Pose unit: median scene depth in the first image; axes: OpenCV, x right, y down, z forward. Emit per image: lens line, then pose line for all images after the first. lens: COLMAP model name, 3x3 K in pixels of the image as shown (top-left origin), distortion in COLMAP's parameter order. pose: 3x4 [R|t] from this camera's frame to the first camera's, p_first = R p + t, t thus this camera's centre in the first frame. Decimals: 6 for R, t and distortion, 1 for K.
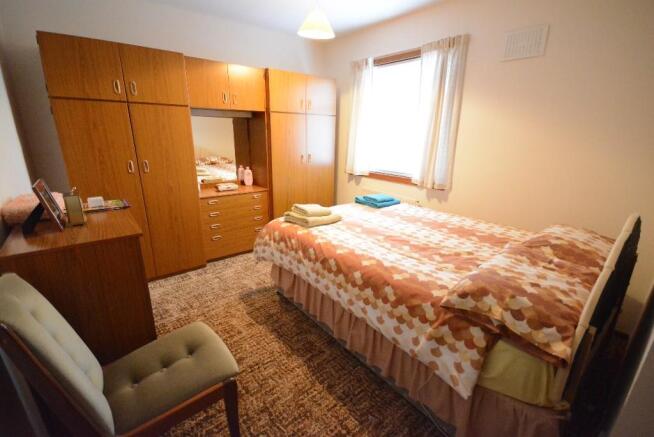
lens RADIAL K [[279.9, 0, 327.0], [0, 279.9, 218.5], [0, 0, 1]] dist [-0.000960, -0.000075]
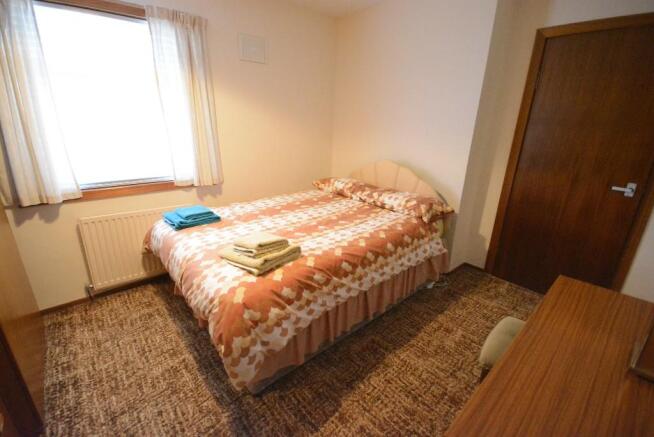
lens RADIAL K [[279.8, 0, 325.3], [0, 279.8, 216.1], [0, 0, 1]] dist [0.002496, 0.000245]
pose [[-0.009608, -0.328127, 0.944585, -0.781701], [0.282673, 0.905208, 0.317324, -0.297585], [-0.959168, 0.270058, 0.084055, 0.889599]]
